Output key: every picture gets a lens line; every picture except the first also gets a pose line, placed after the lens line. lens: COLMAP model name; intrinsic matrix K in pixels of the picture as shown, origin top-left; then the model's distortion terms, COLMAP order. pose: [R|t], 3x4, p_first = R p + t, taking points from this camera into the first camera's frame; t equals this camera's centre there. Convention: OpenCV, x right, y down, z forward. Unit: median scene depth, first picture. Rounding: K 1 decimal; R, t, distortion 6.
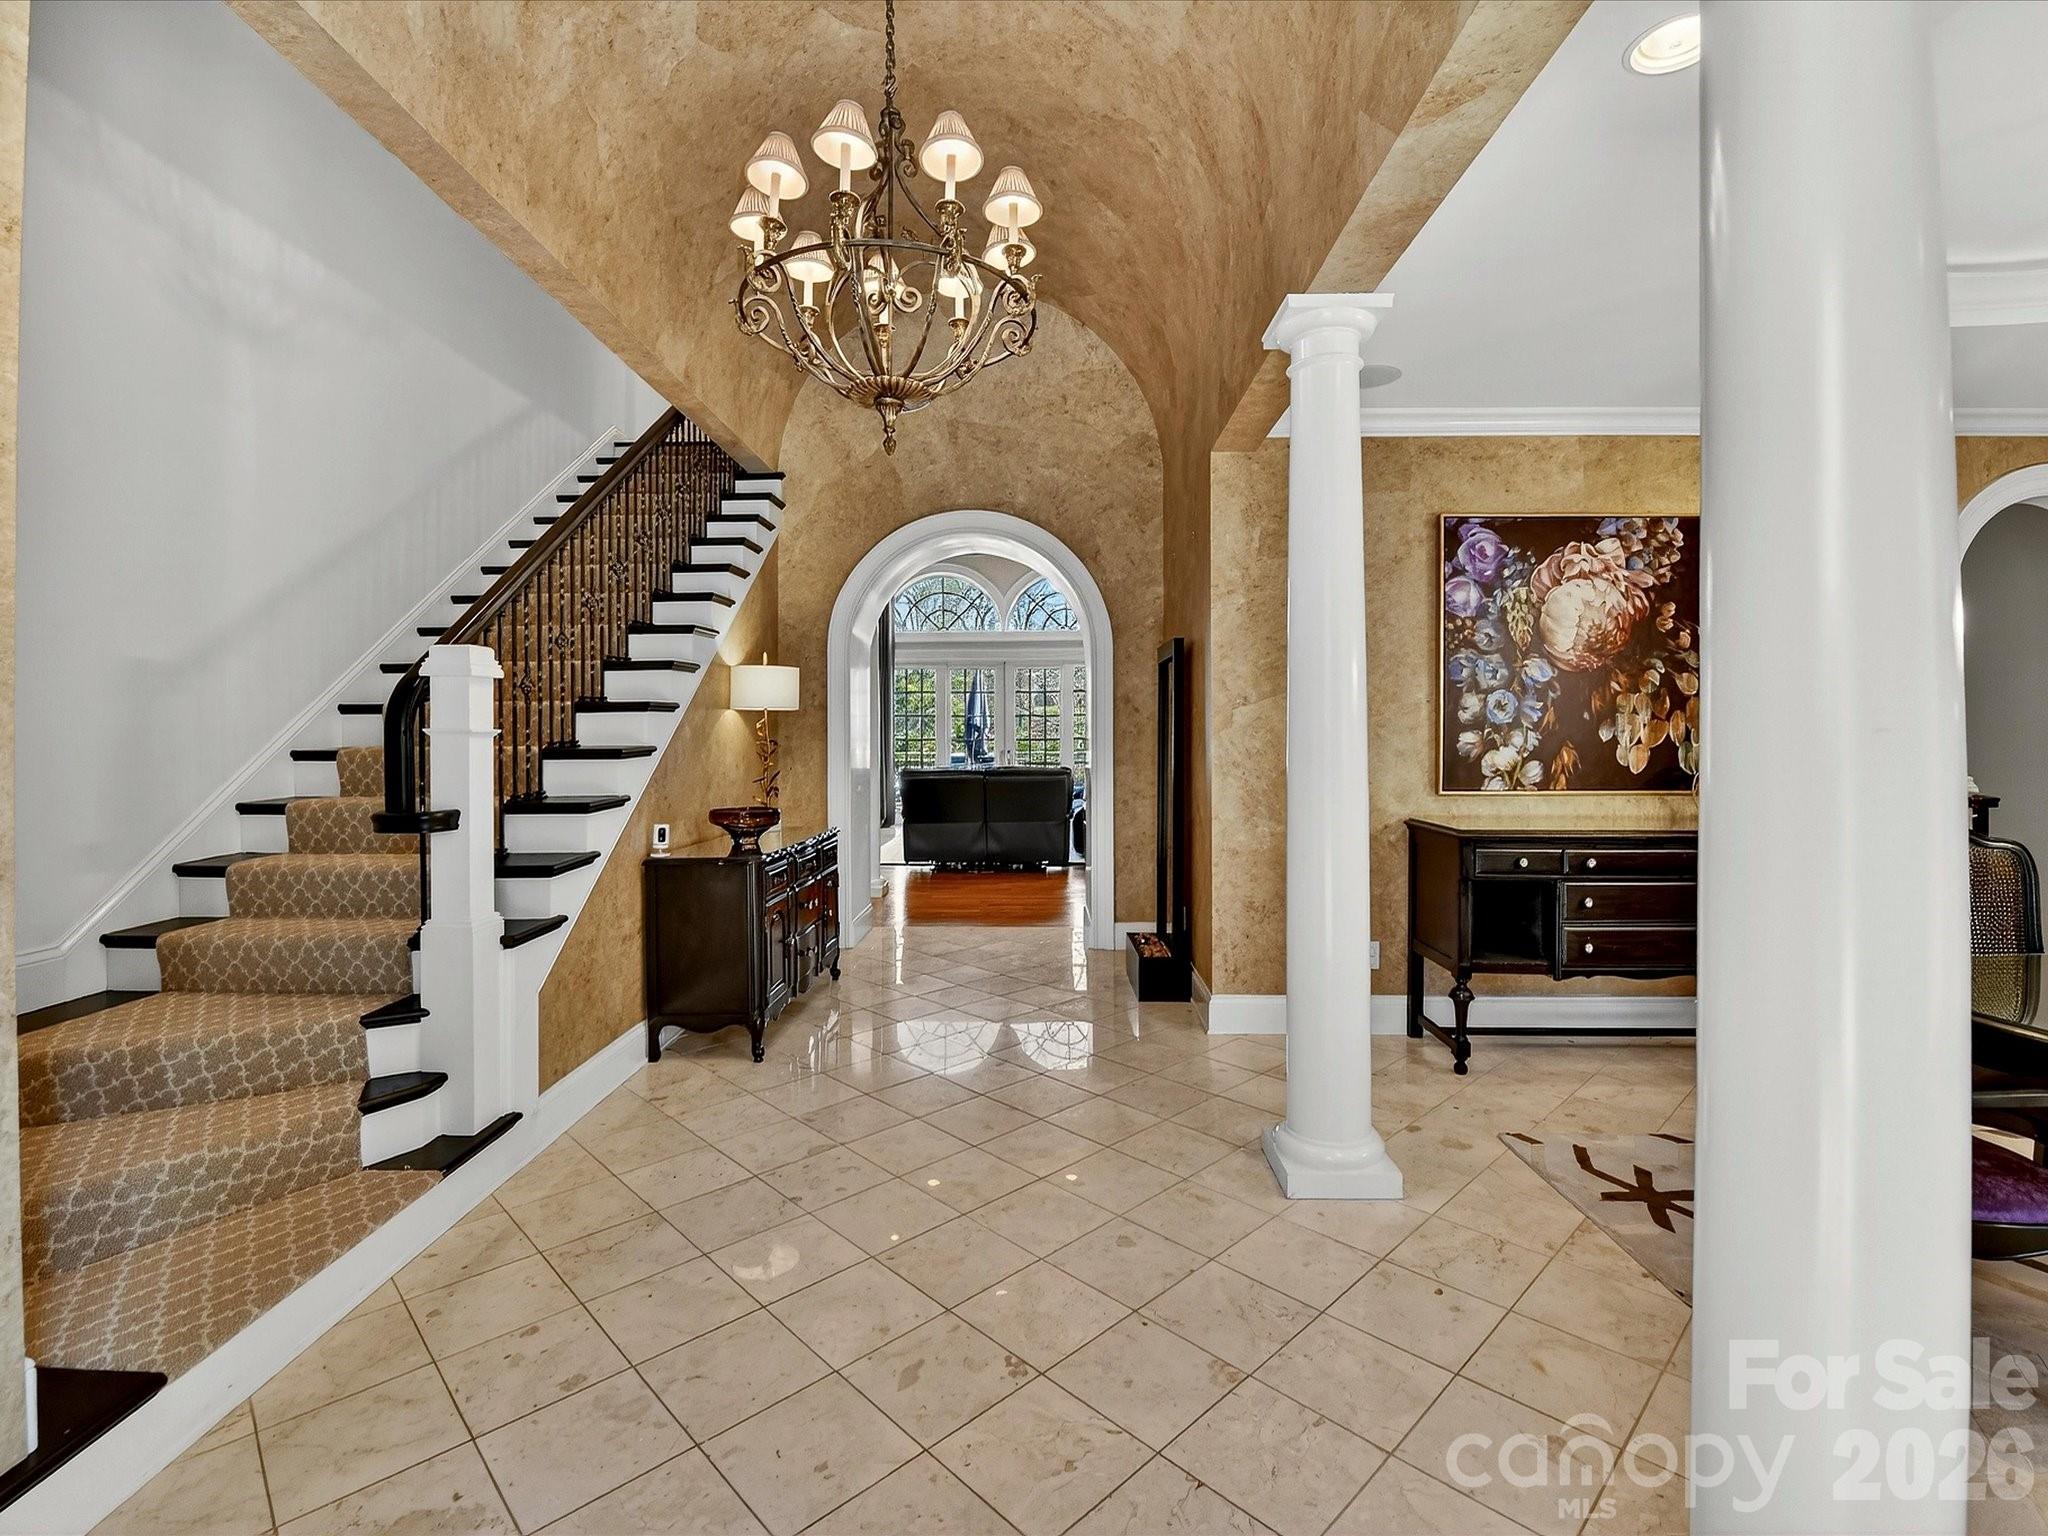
lens RADIAL K [[926.1, 0, 1032.7], [0, 926.1, 751.0], [0, 0, 1]] dist [0.000722, -0.001407]
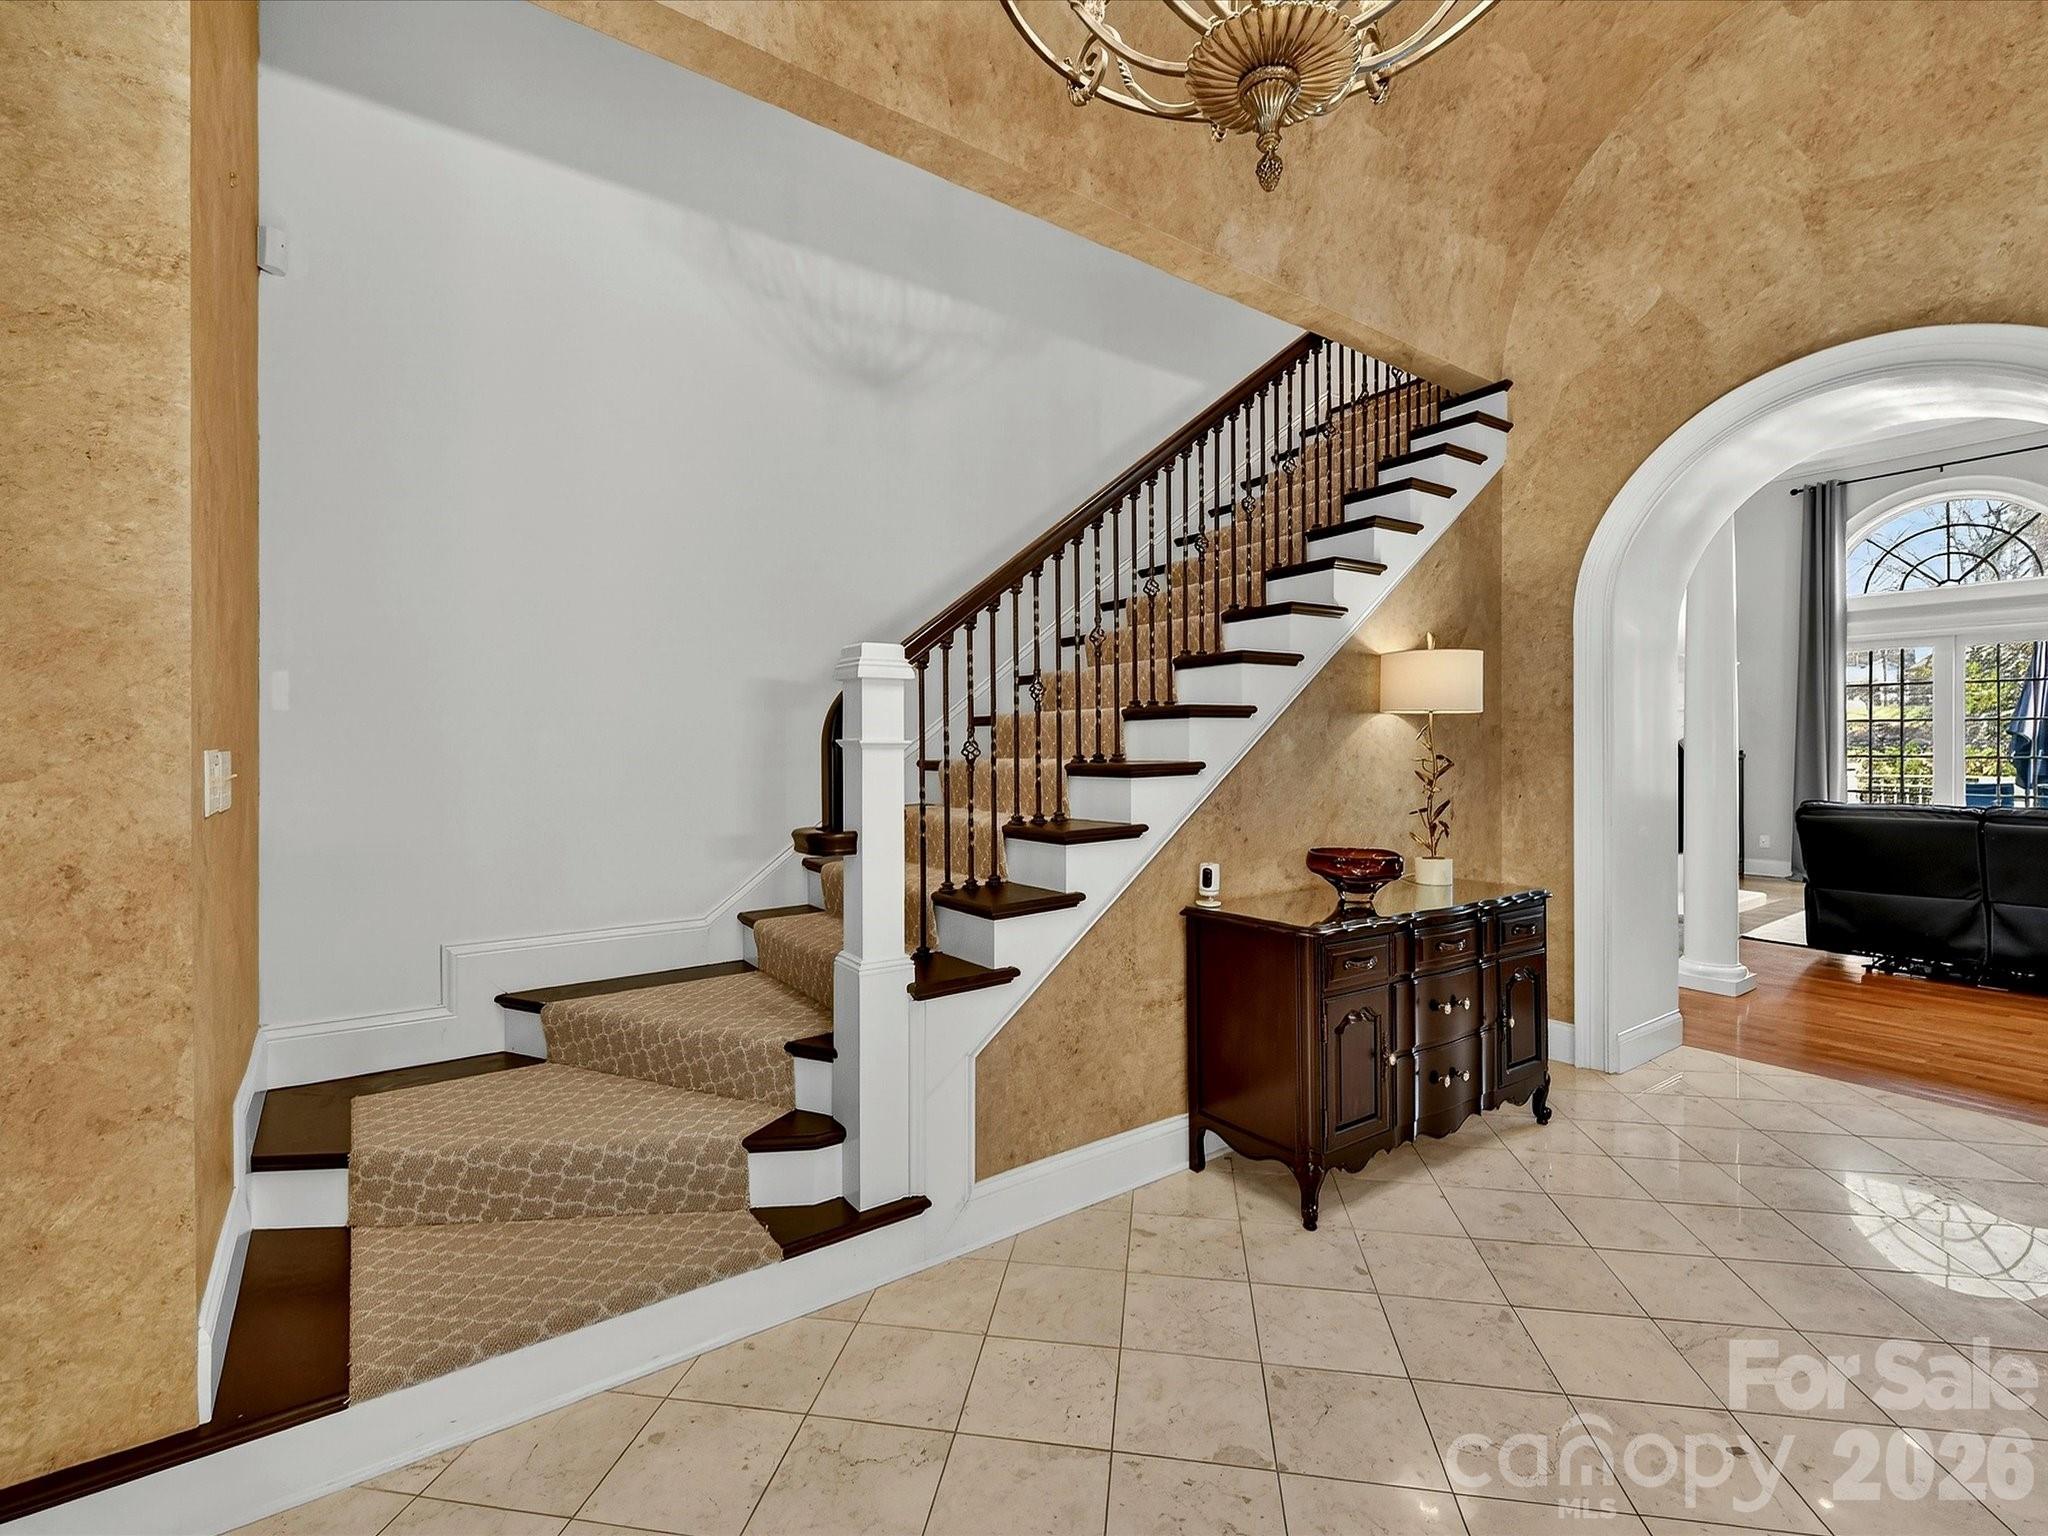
lens RADIAL K [[926.1, 0, 1008.3], [0, 926.1, 753.4], [0, 0, 1]] dist [0.000722, -0.001407]
pose [[0.597696, 0.011891, -0.801635, 0.113521], [-0.019068, 0.999818, 0.000614, -0.009839], [0.801496, 0.014918, 0.597814, 0.409494]]
